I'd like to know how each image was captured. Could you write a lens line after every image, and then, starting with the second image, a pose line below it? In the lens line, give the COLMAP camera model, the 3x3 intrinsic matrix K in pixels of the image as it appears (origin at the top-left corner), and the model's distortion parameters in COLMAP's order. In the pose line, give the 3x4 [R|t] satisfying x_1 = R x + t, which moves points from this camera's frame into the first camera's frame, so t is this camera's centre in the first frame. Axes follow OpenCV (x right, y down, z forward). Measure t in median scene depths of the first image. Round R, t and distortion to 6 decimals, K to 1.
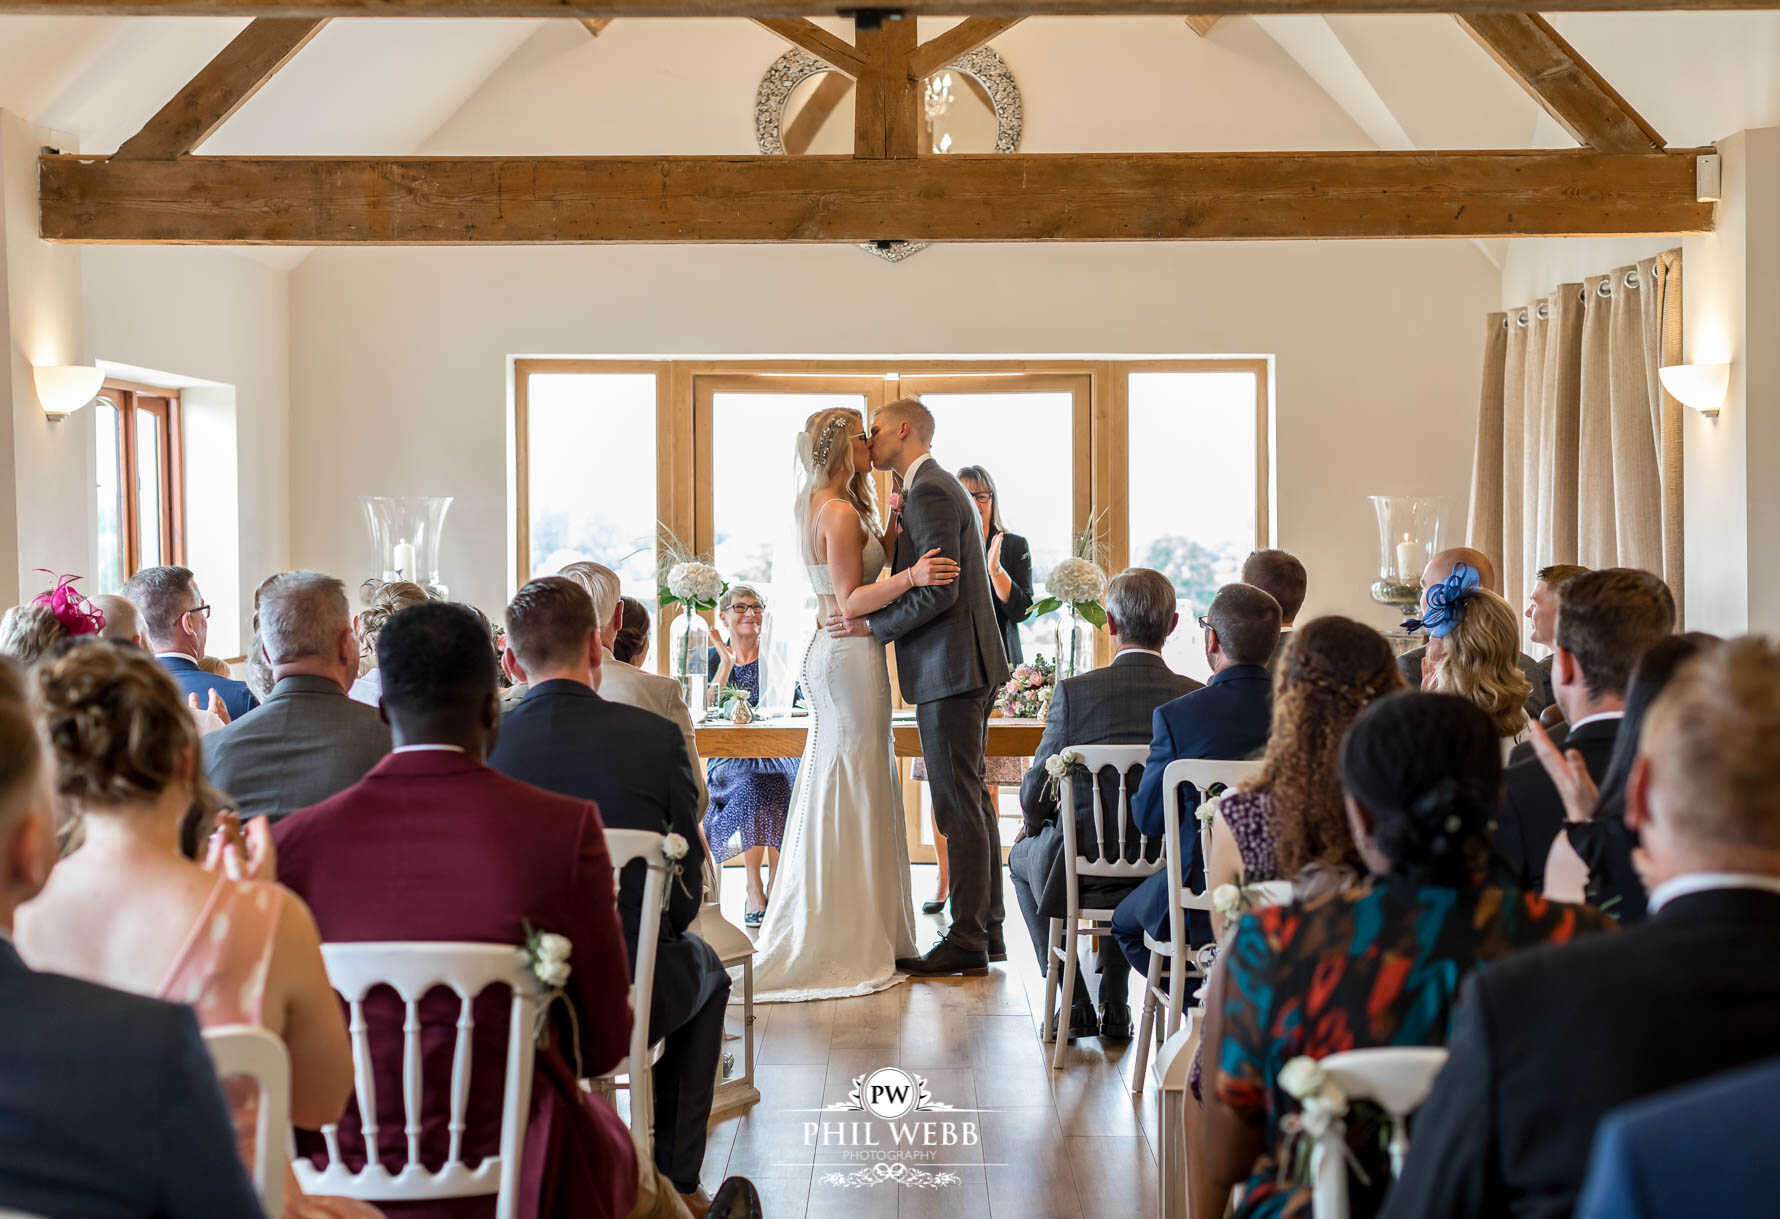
lens RADIAL K [[2907.5, 0, 890.0], [0, 2907.5, 609.5], [0, 0, 1]] dist [0.017748, -0.021244]
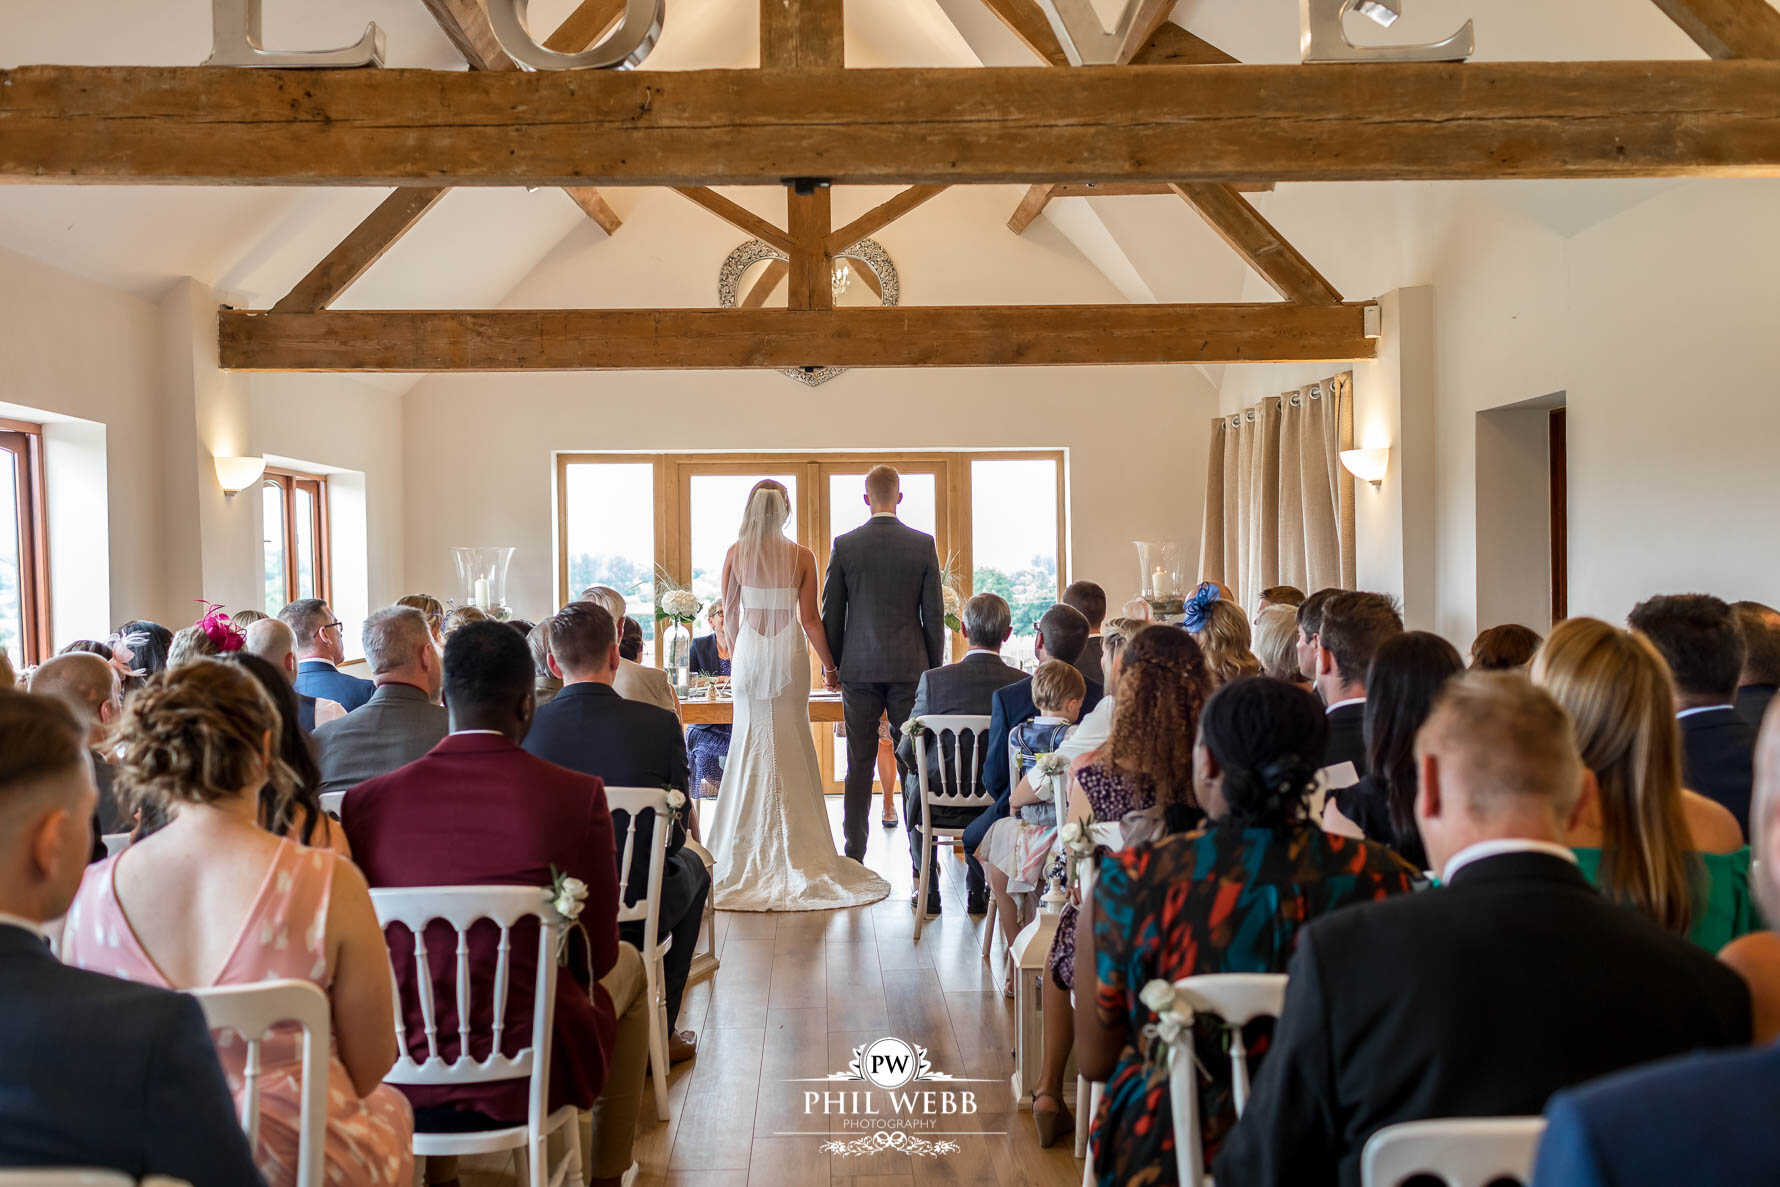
lens RADIAL K [[1783.1, 0, 865.8], [0, 1783.1, 590.8], [0, 0, 1]] dist [0.000998, 0.003076]
pose [[0.999321, -0.009007, 0.035715, -0.006617], [0.009532, 0.999849, -0.014542, -0.002308], [-0.035578, 0.014873, 0.999256, 0.114853]]
